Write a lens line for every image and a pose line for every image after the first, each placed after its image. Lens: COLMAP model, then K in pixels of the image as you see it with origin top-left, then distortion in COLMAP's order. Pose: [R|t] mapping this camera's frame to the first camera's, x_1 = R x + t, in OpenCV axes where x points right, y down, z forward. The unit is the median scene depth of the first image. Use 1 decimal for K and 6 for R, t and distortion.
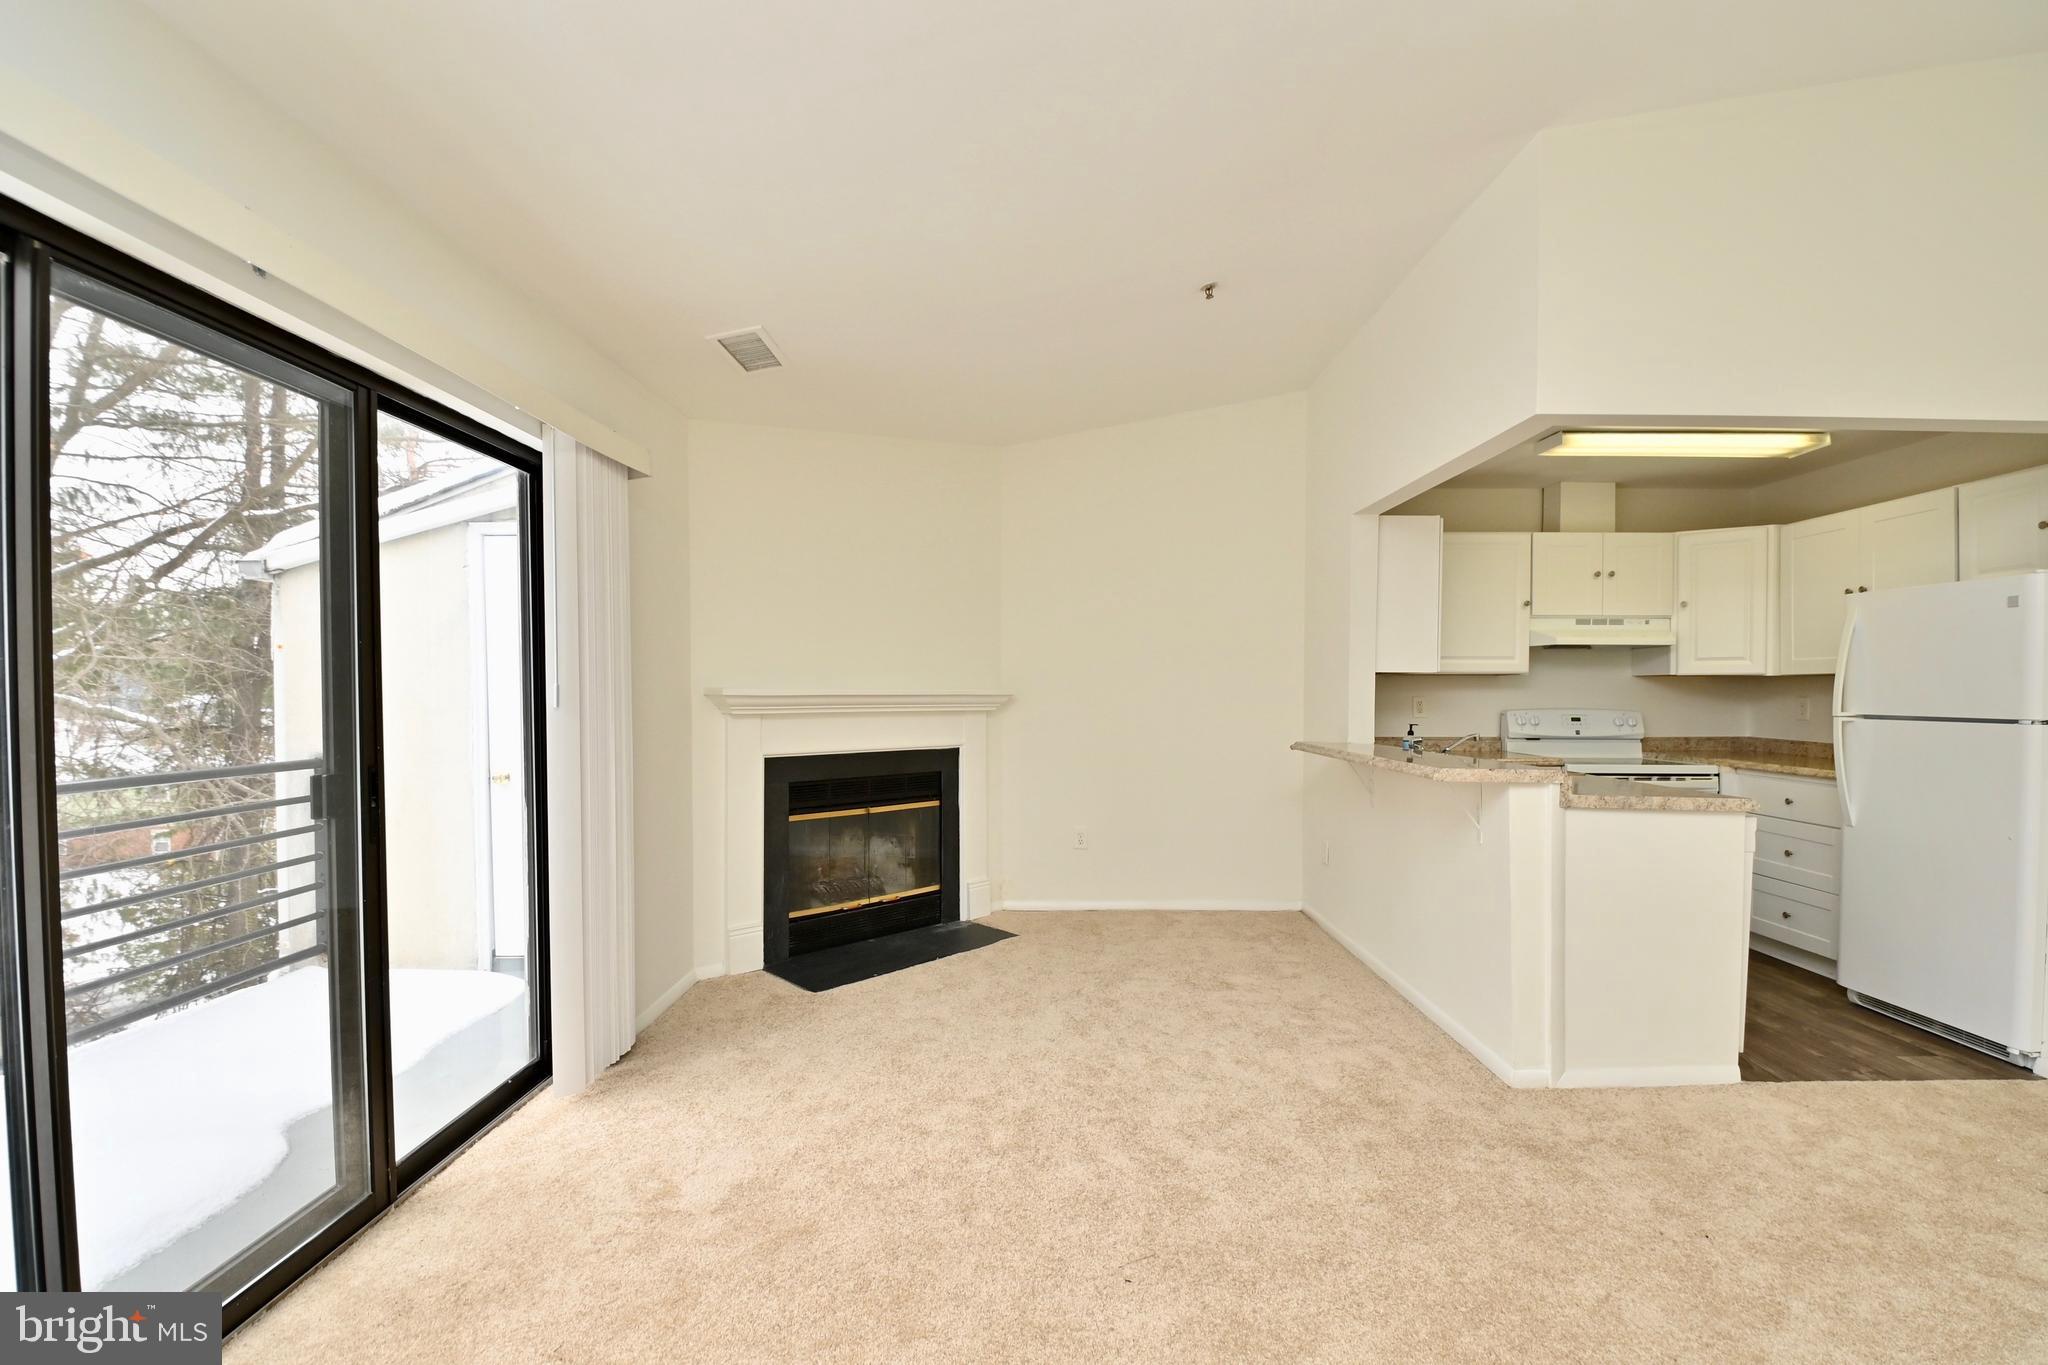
lens RADIAL K [[896.5, 0, 1036.0], [0, 896.5, 712.0], [0, 0, 1]] dist [0.003032, -0.015036]
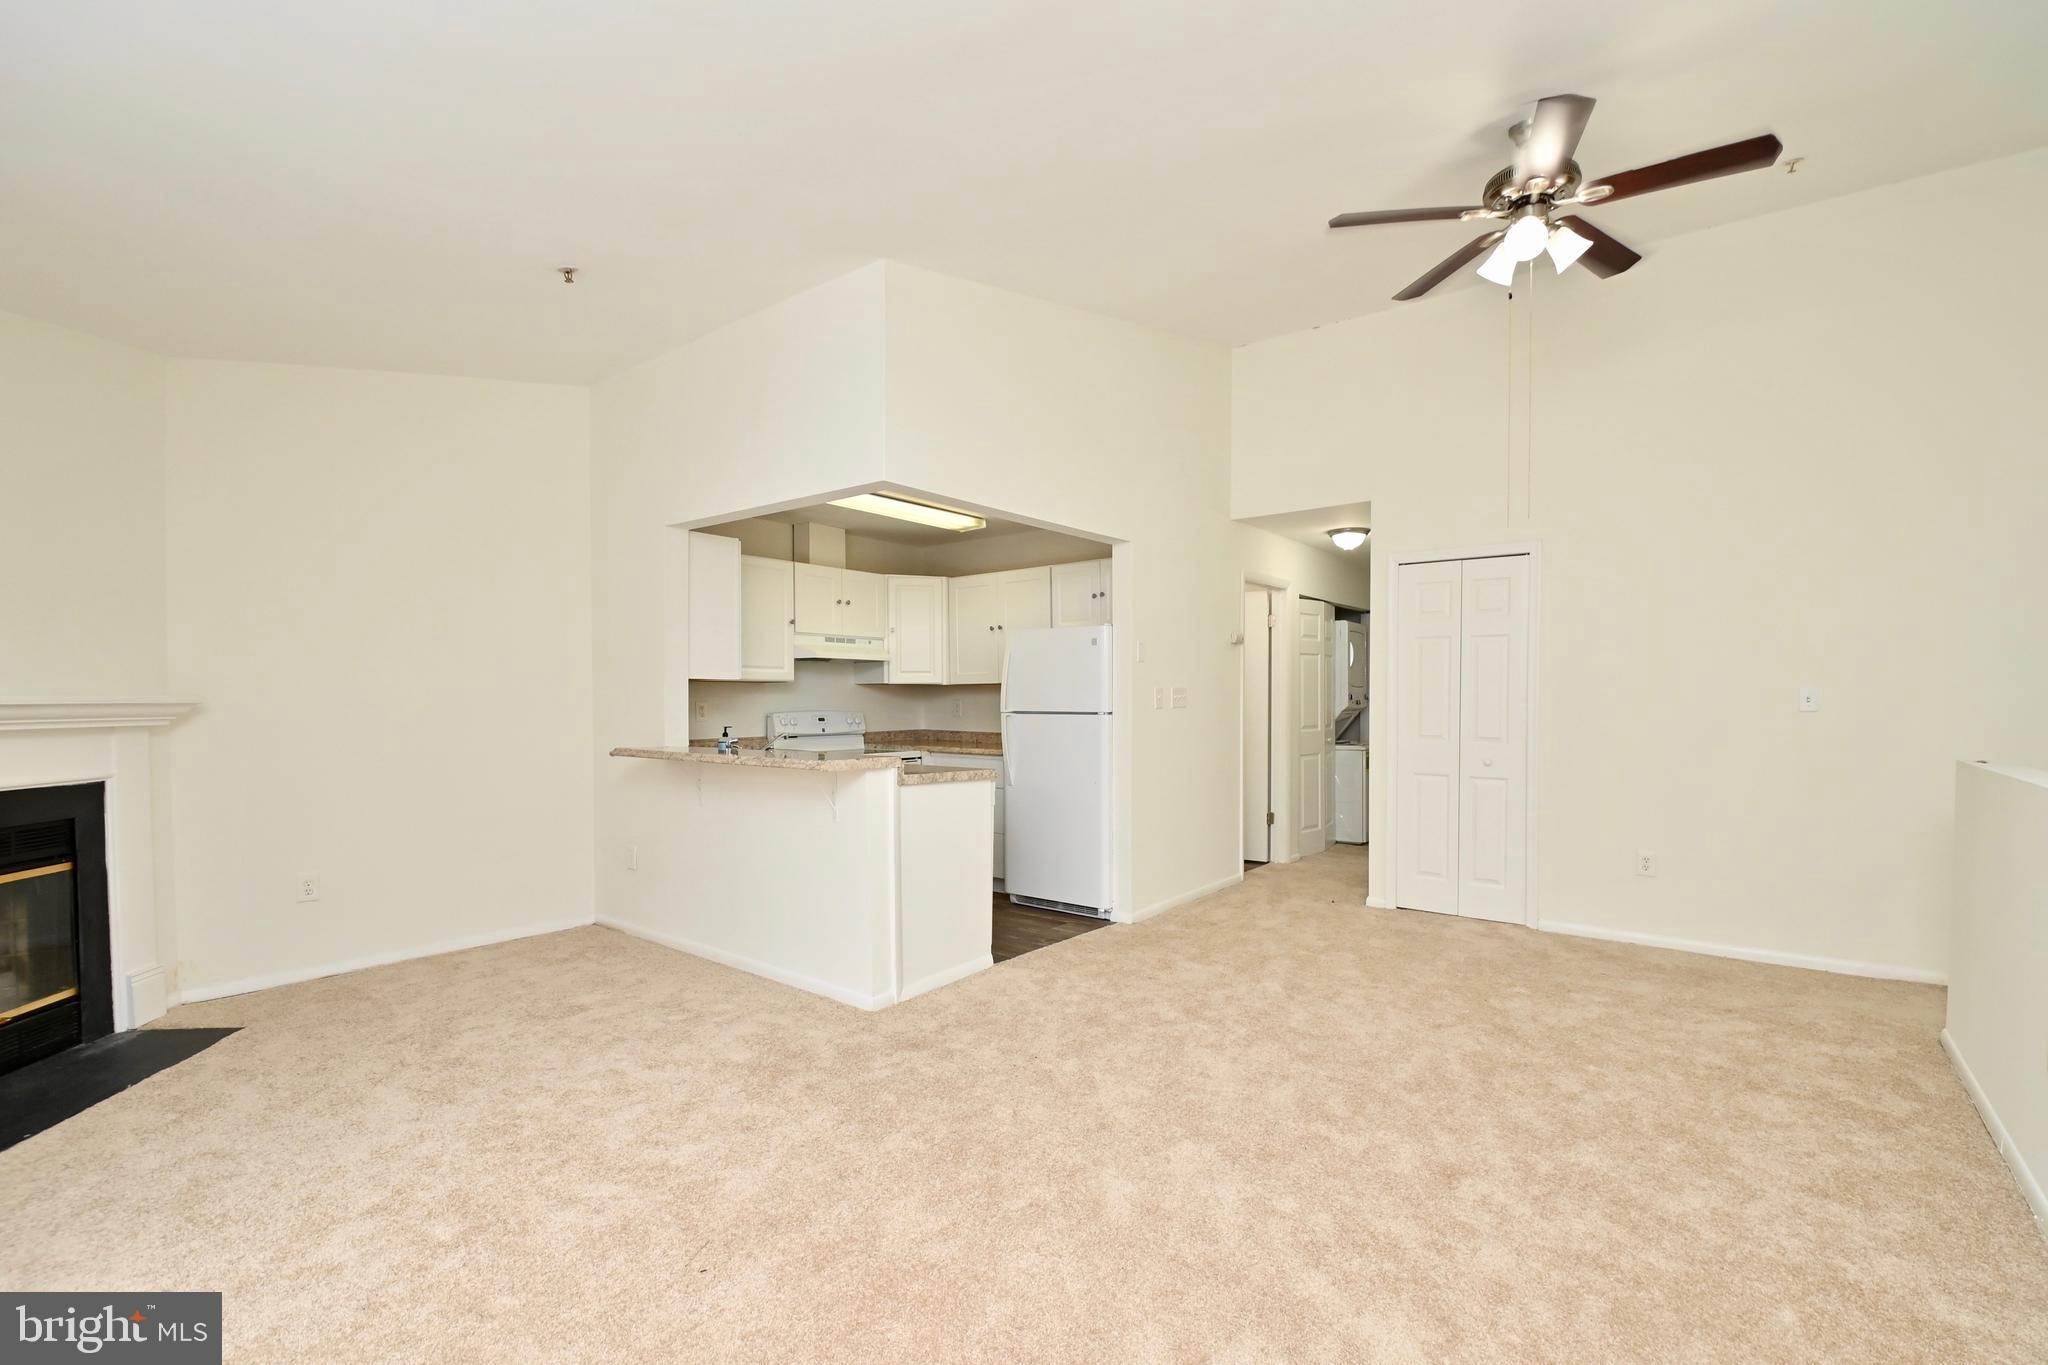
lens RADIAL K [[896.5, 0, 1042.2], [0, 896.5, 711.3], [0, 0, 1]] dist [0.003032, -0.015036]
pose [[0.610296, -0.015670, 0.792018, -0.223351], [0.021942, 0.999755, 0.002872, 0.000182], [-0.791869, 0.015625, 0.610491, 0.028177]]
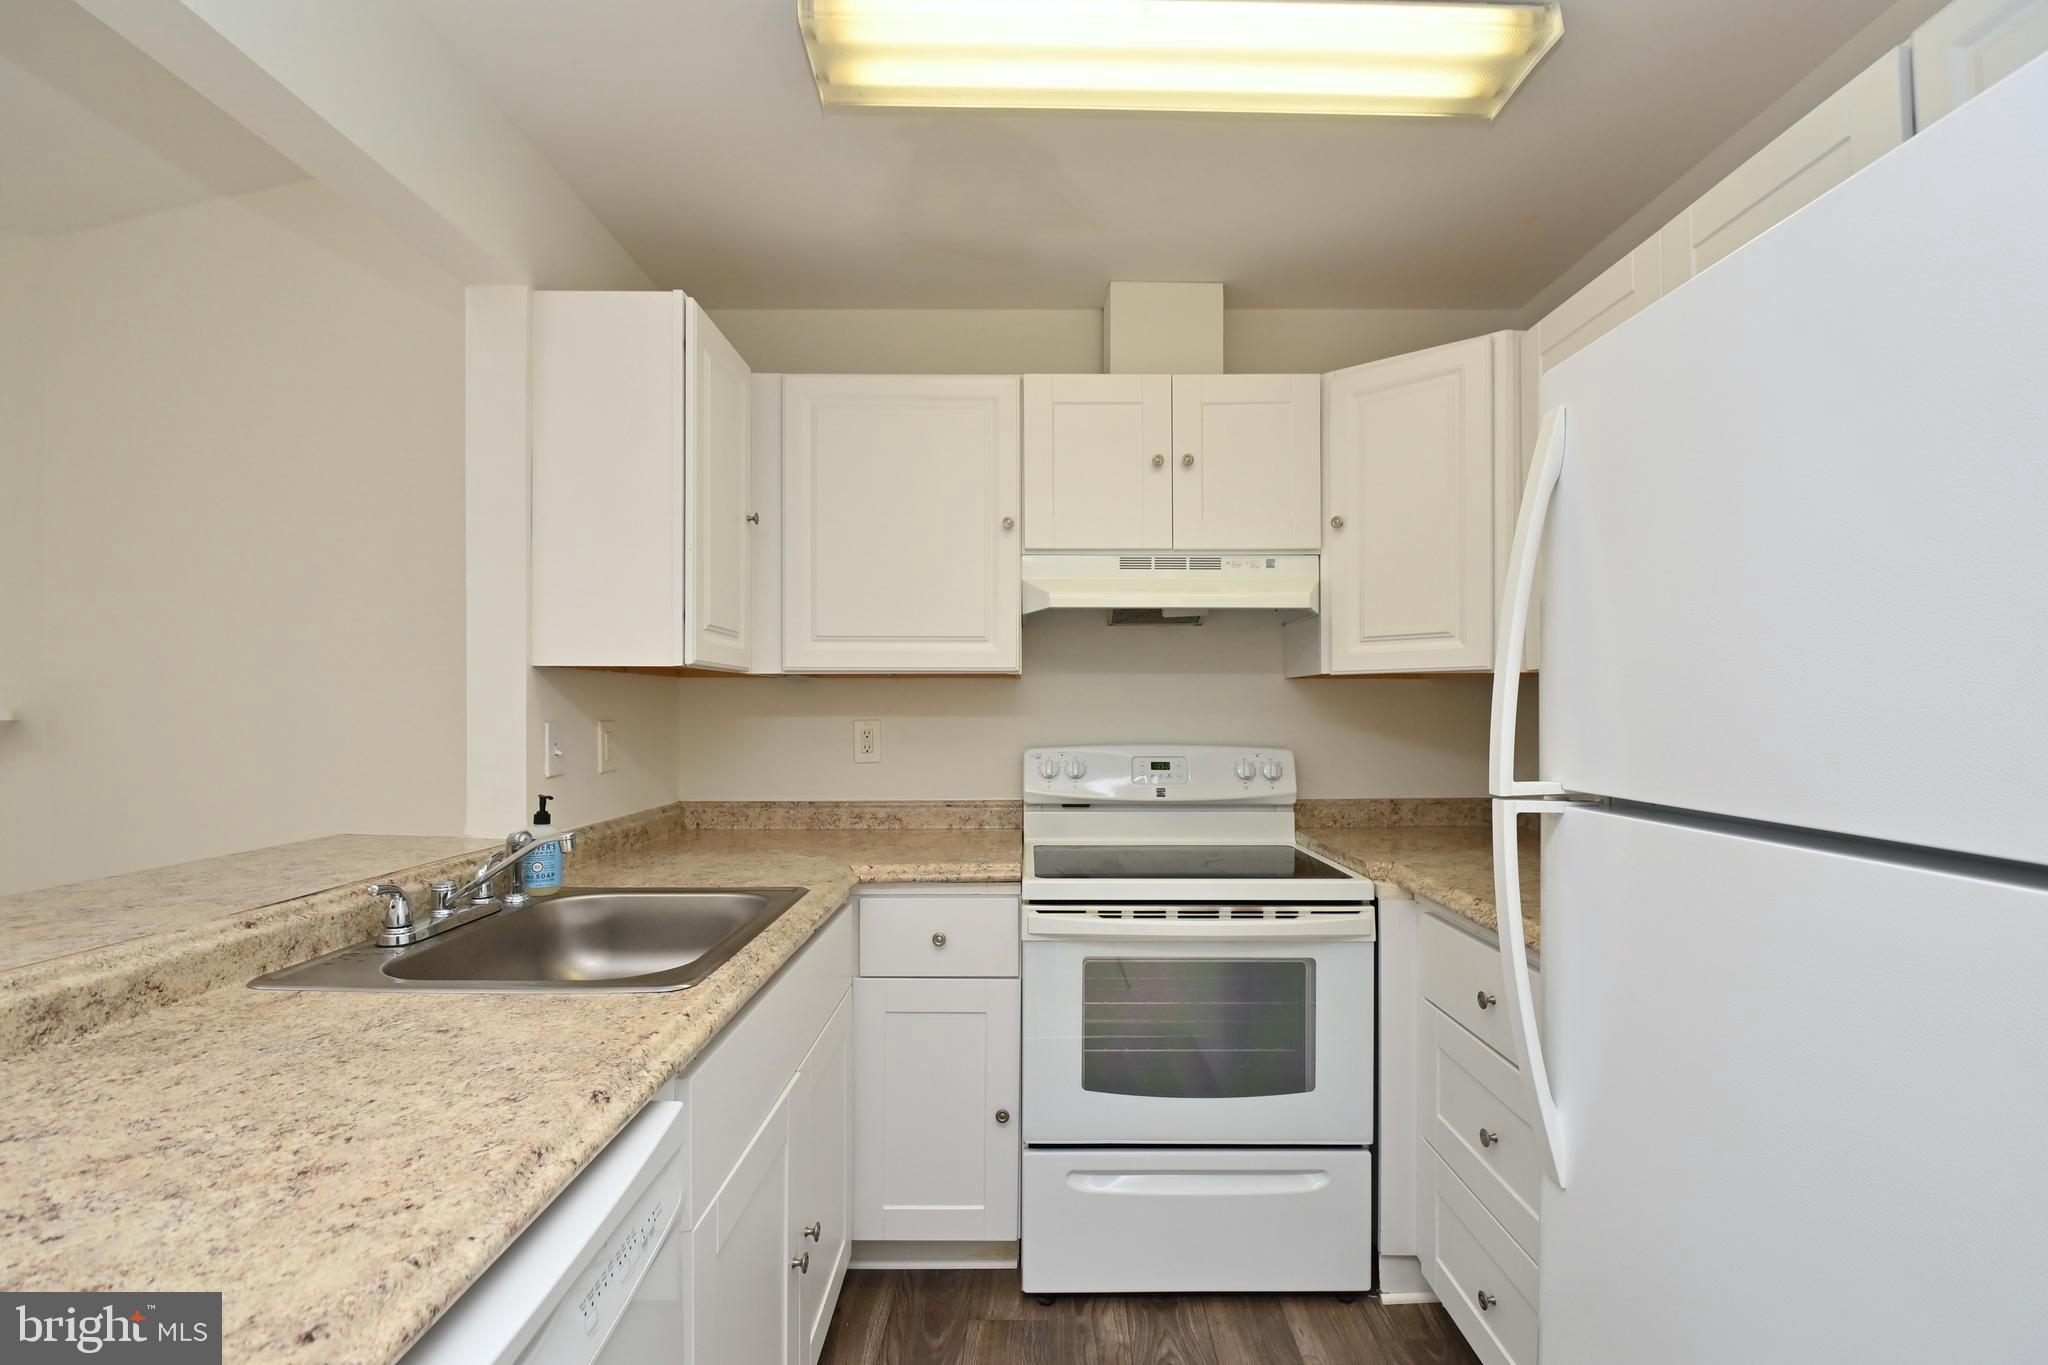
lens RADIAL K [[896.5, 0, 1040.9], [0, 896.5, 713.3], [0, 0, 1]] dist [0.003032, -0.015036]
pose [[0.999841, -0.002871, 0.017578, 0.669421], [0.003150, 0.999869, -0.015861, -0.016796], [-0.017530, 0.015914, 0.999720, 0.639946]]
